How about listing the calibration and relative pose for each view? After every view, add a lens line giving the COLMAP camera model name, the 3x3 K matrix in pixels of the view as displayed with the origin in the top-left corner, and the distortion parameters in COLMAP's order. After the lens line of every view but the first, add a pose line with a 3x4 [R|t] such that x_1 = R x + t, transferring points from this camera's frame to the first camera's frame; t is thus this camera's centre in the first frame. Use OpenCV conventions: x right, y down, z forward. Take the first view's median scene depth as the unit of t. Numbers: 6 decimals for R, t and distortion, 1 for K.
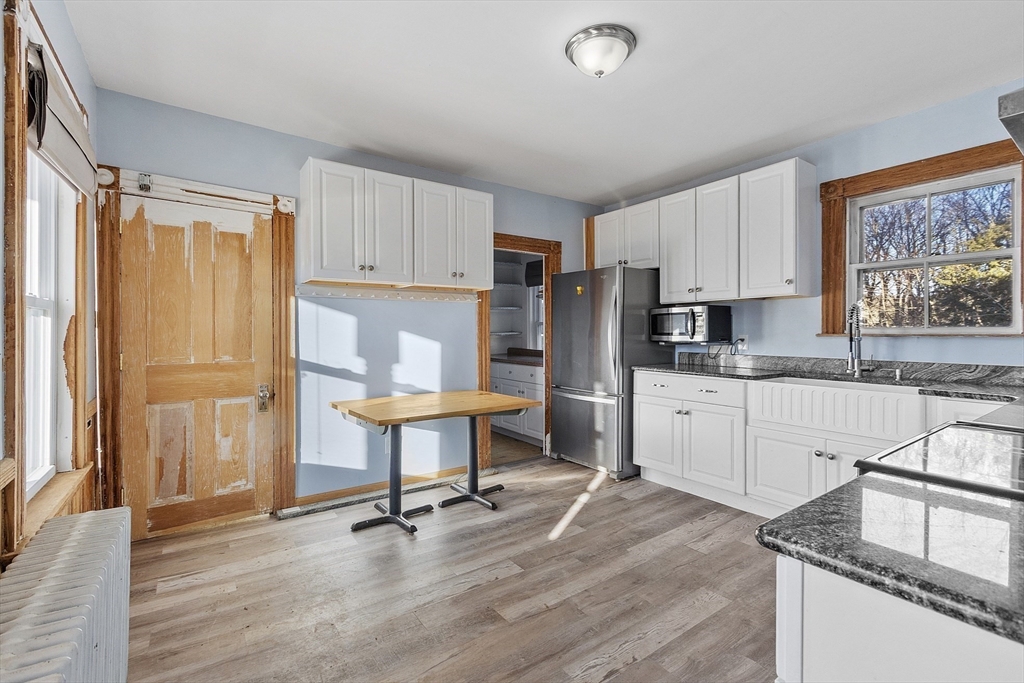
lens RADIAL K [[452.1, 0, 509.9], [0, 452.1, 329.6], [0, 0, 1]] dist [0.000326, -0.000776]
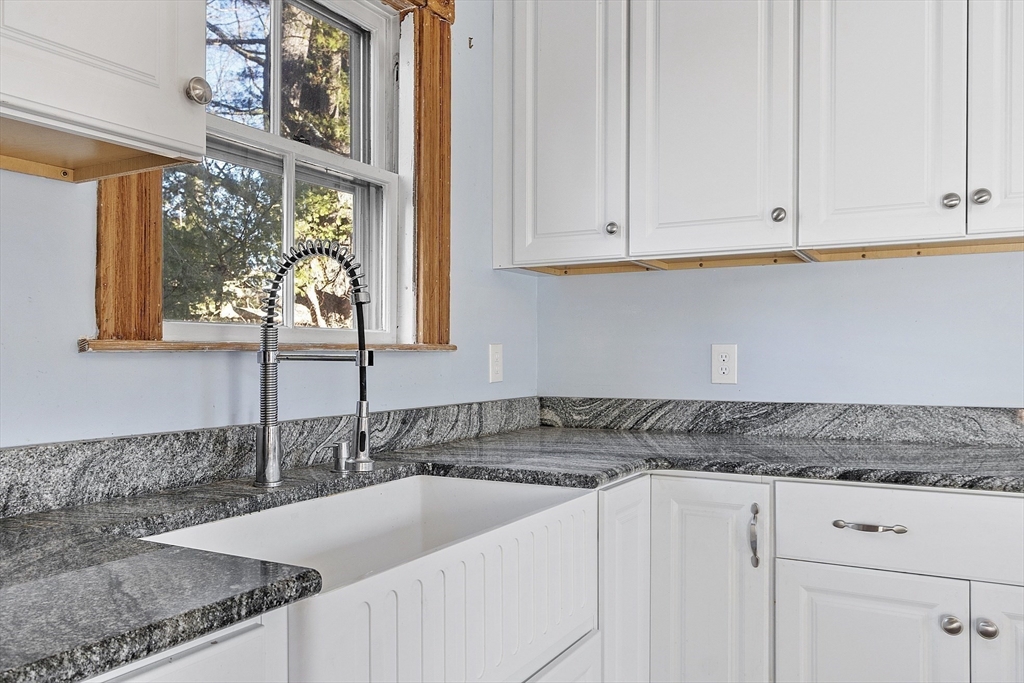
lens RADIAL K [[789.7, 0, 516.0], [0, 789.7, 355.1], [0, 0, 1]] dist [0.010387, 0.001913]
pose [[-0.434685, -0.000505, 0.900582, 0.212984], [-0.005059, 0.999985, -0.001882, 0.017891], [-0.900568, -0.005374, -0.434682, 1.006204]]
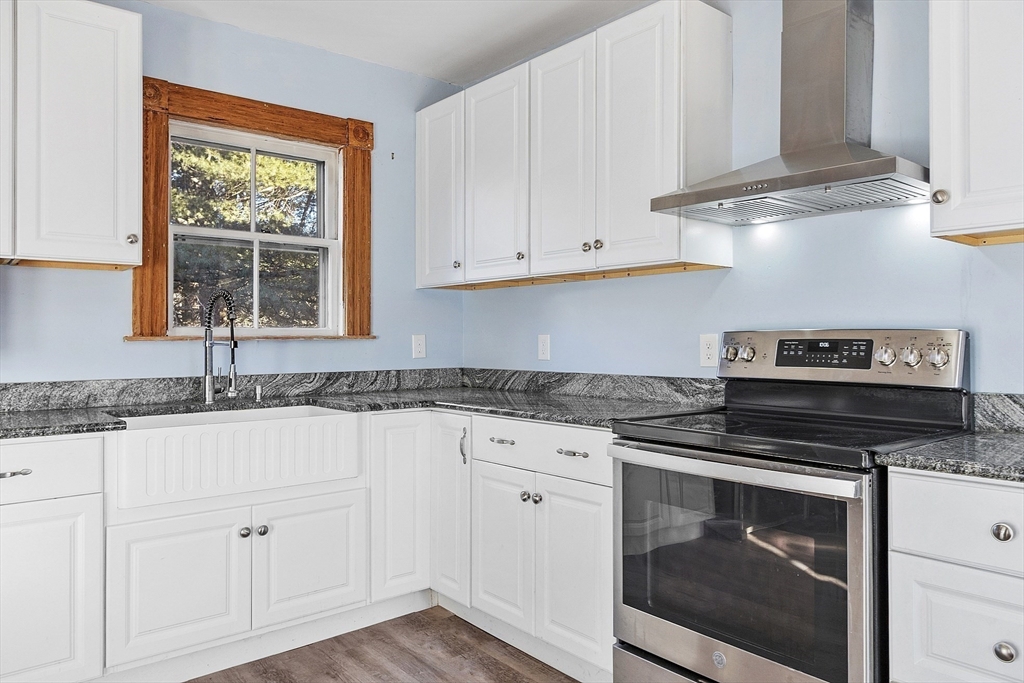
lens RADIAL K [[709.6, 0, 511.6], [0, 709.6, 332.5], [0, 0, 1]] dist [0.003136, -0.005473]
pose [[-0.081728, 0.007374, 0.996627, -0.251458], [-0.002865, 0.999967, -0.007633, 0.010082], [-0.996651, -0.003479, -0.081704, 0.609240]]
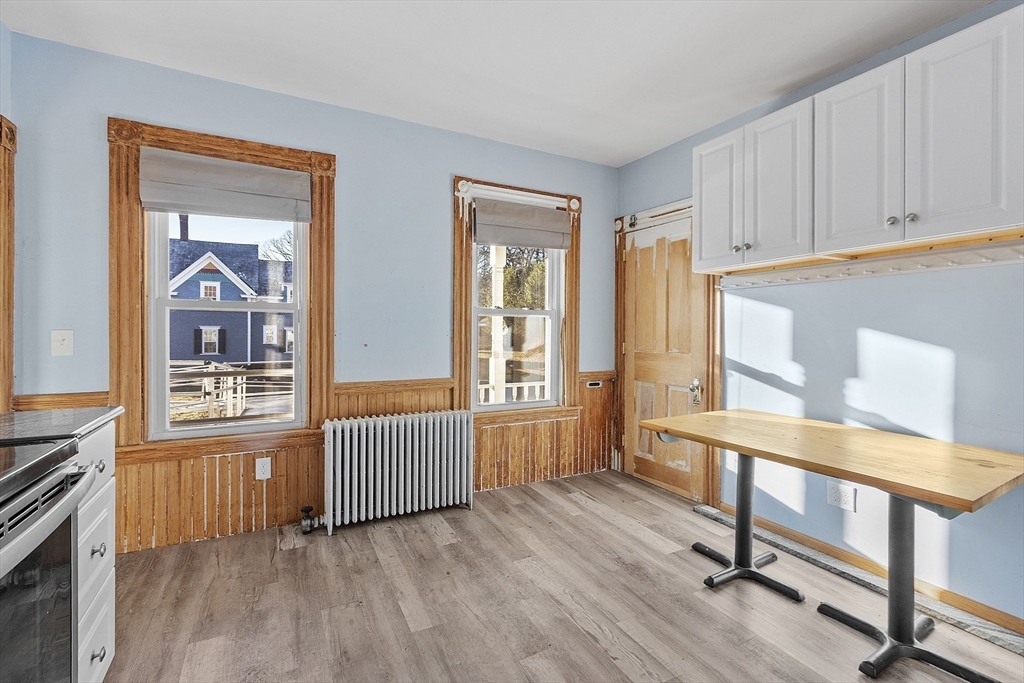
lens RADIAL K [[452.1, 0, 509.6], [0, 452.1, 336.7], [0, 0, 1]] dist [0.000326, -0.000776]
pose [[-0.132762, 0.016732, -0.991007, 0.527152], [-0.003651, 0.999842, 0.017370, 0.007362], [0.991141, 0.005925, -0.132680, 0.676562]]
